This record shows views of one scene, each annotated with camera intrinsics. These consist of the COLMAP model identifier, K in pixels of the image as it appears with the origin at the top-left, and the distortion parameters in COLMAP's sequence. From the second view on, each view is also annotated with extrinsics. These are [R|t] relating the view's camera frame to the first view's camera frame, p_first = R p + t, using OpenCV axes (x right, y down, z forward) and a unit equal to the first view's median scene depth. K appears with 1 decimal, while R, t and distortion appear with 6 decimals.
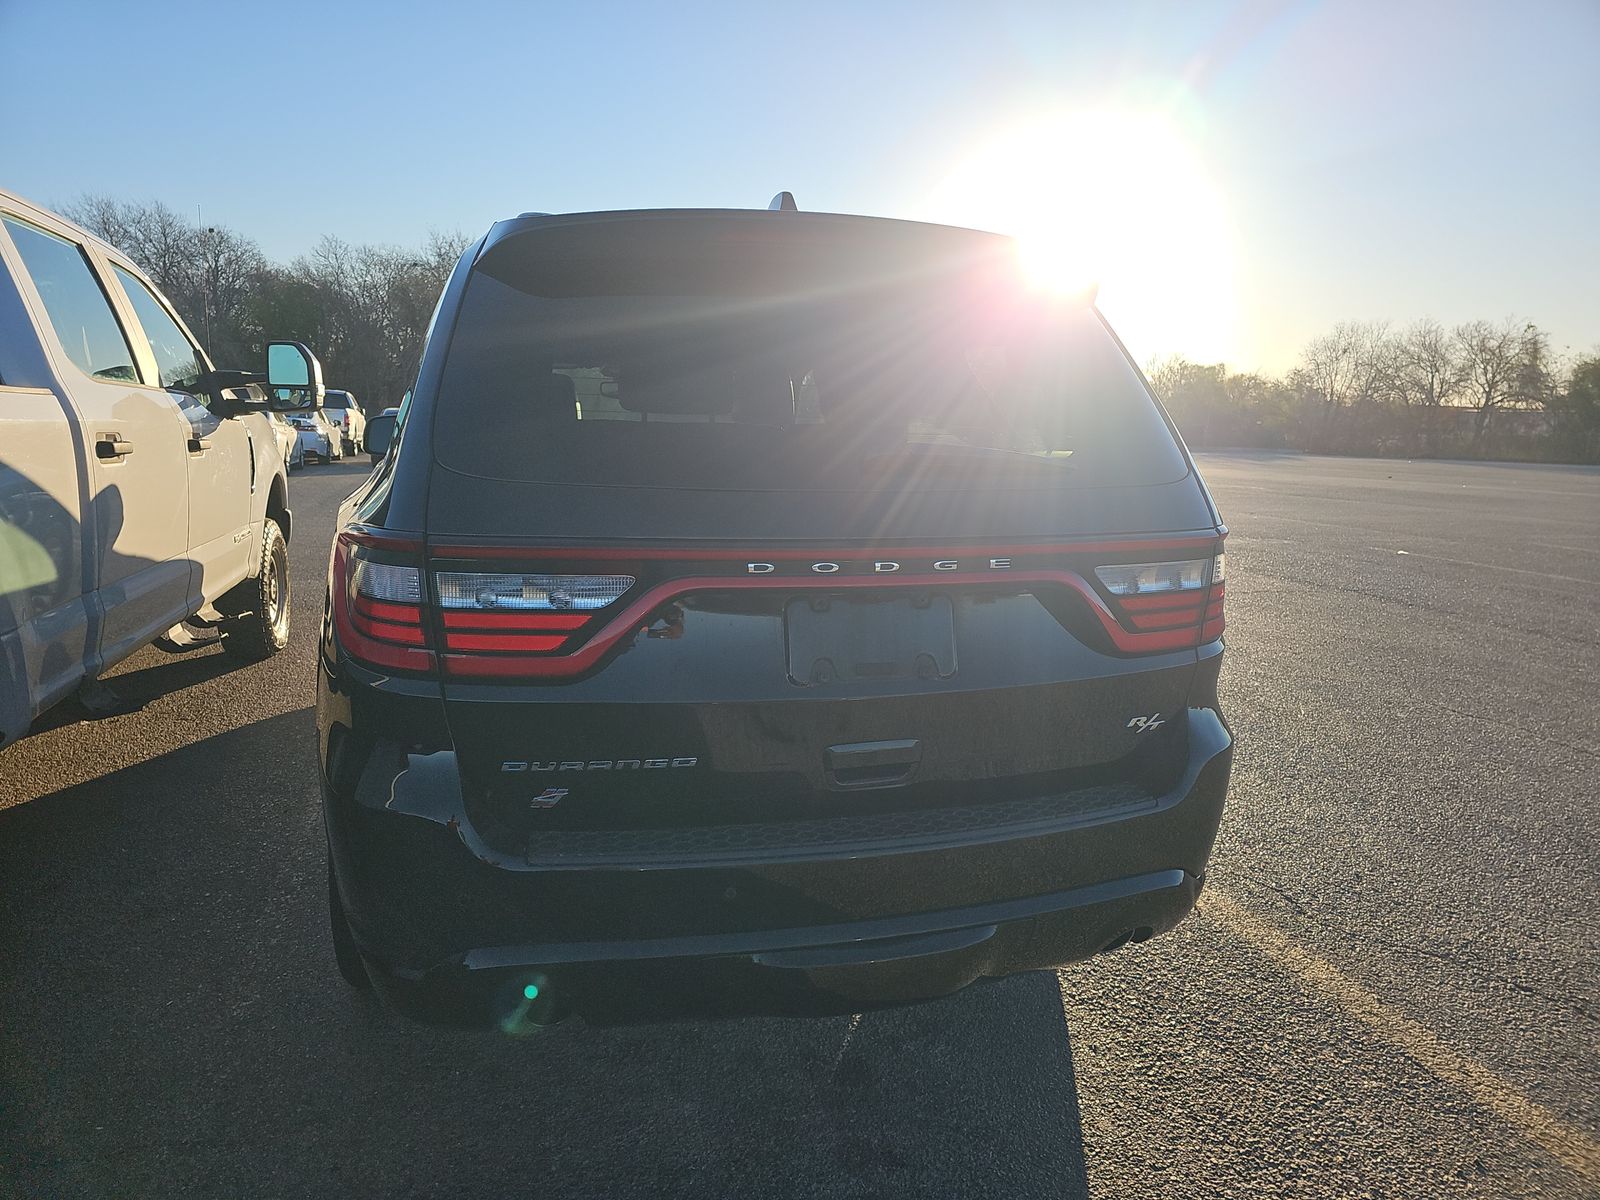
lens RADIAL K [[1056.0, 0, 800.7], [0, 1056.0, 603.7], [0, 0, 1]] dist [0.014279, -0.009678]
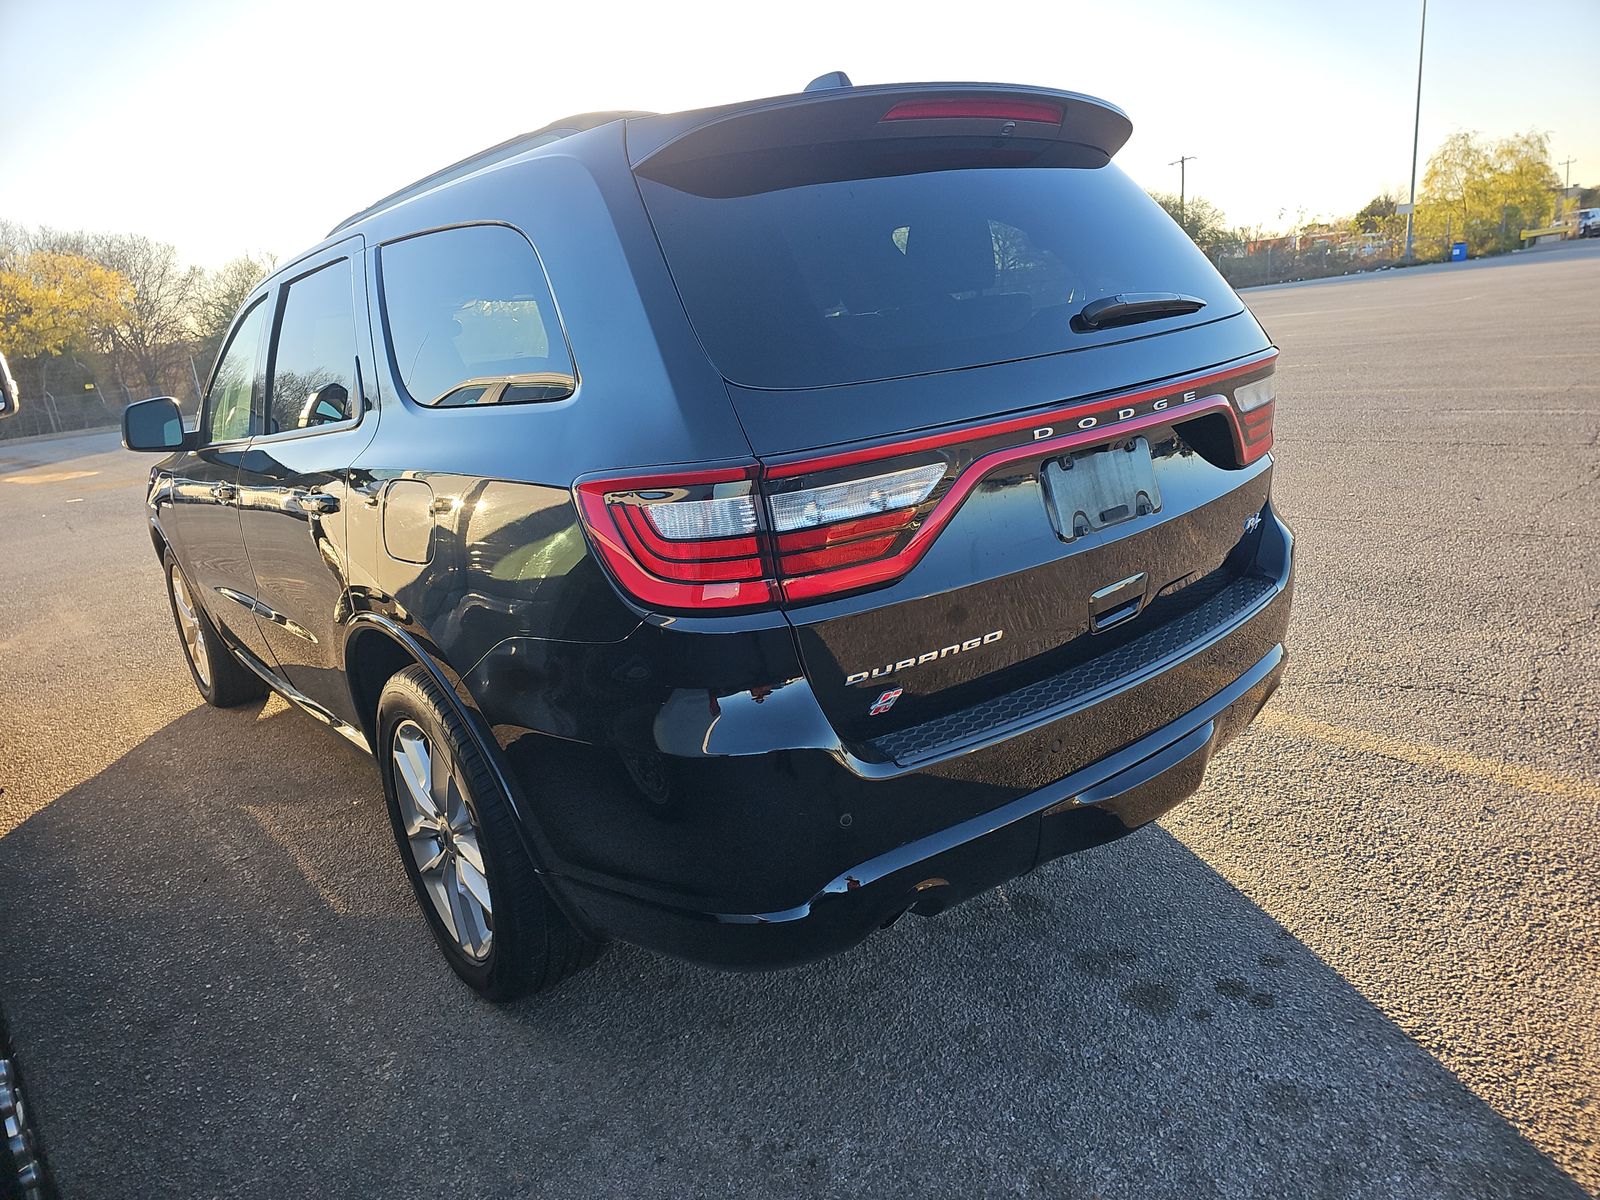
lens RADIAL K [[1056.0, 0, 799.2], [0, 1056.0, 609.2], [0, 0, 1]] dist [0.014279, -0.009678]
pose [[0.915160, -0.227668, 0.332639, -0.515971], [0.202454, 0.973197, 0.109090, -0.021952], [-0.348559, -0.032490, 0.936723, 0.083964]]
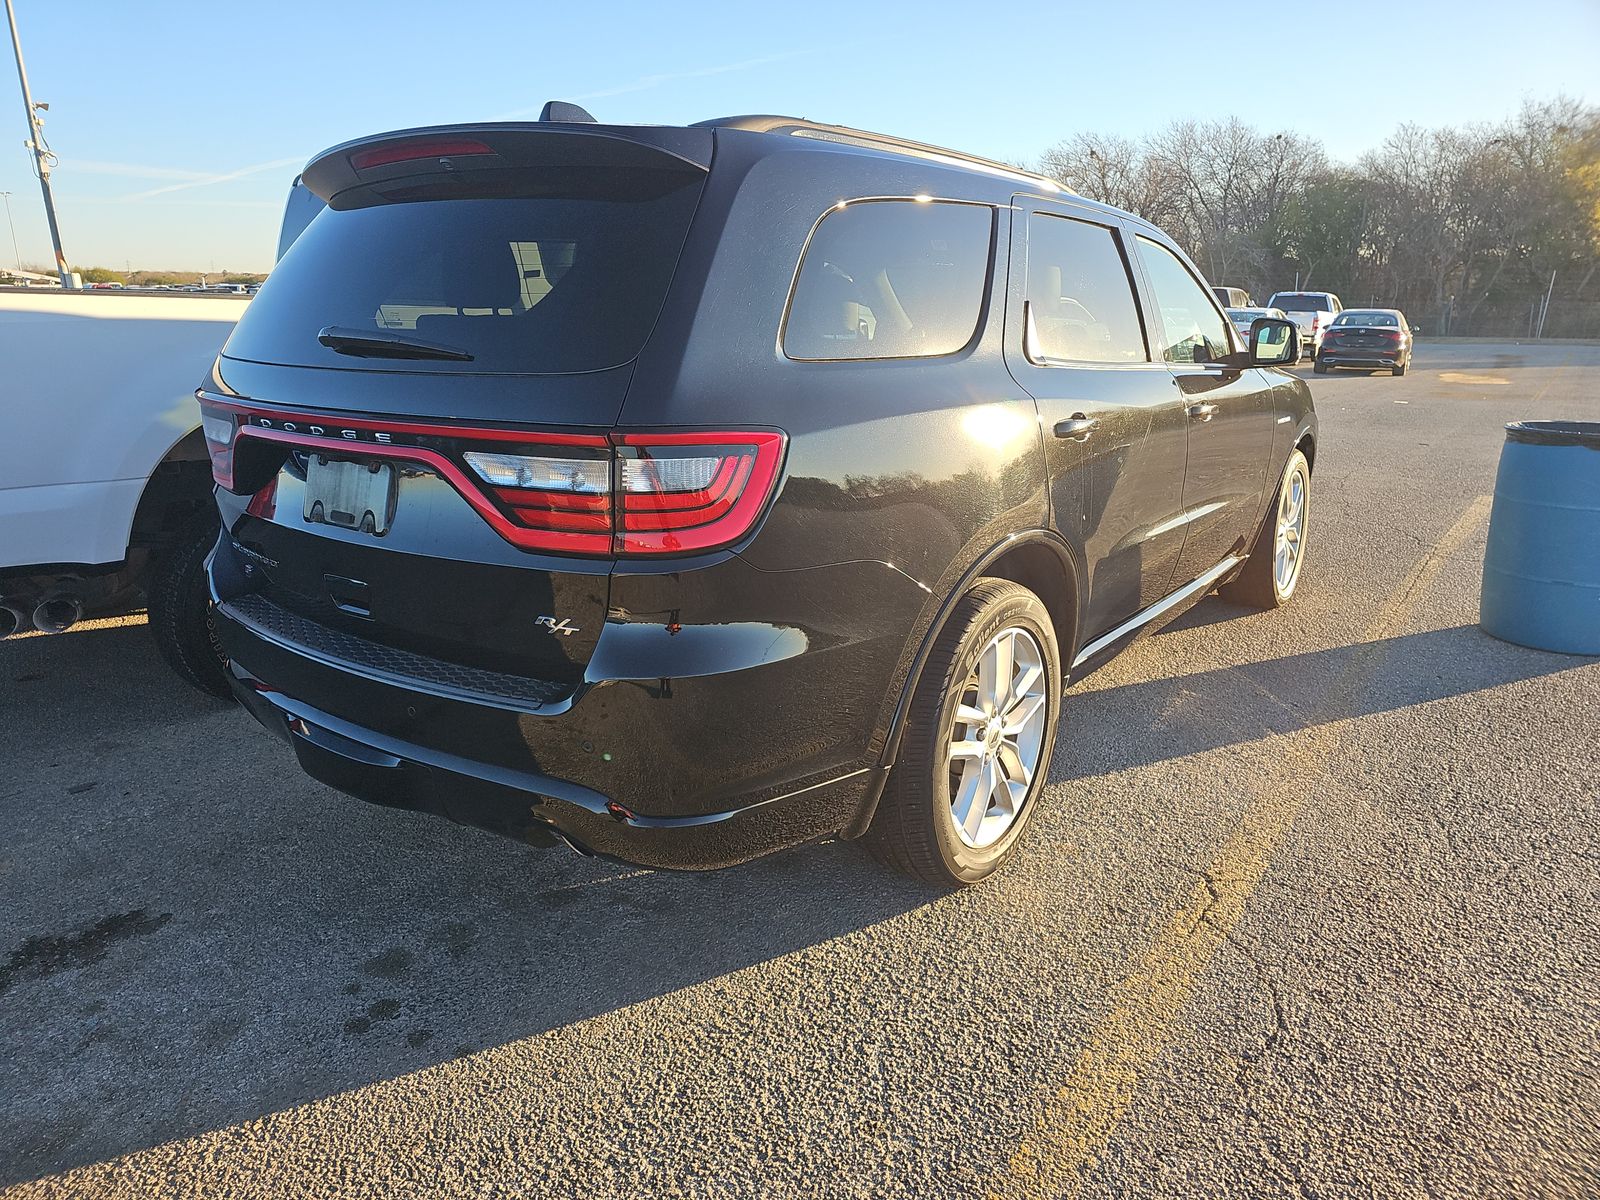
lens RADIAL K [[1056.0, 0, 806.2], [0, 1056.0, 585.5], [0, 0, 1]] dist [0.014279, -0.009678]
pose [[0.609569, 0.176861, -0.772753, 1.157178], [-0.122830, 0.984094, 0.128339, -0.070816], [0.783160, 0.016685, 0.621597, 0.563216]]
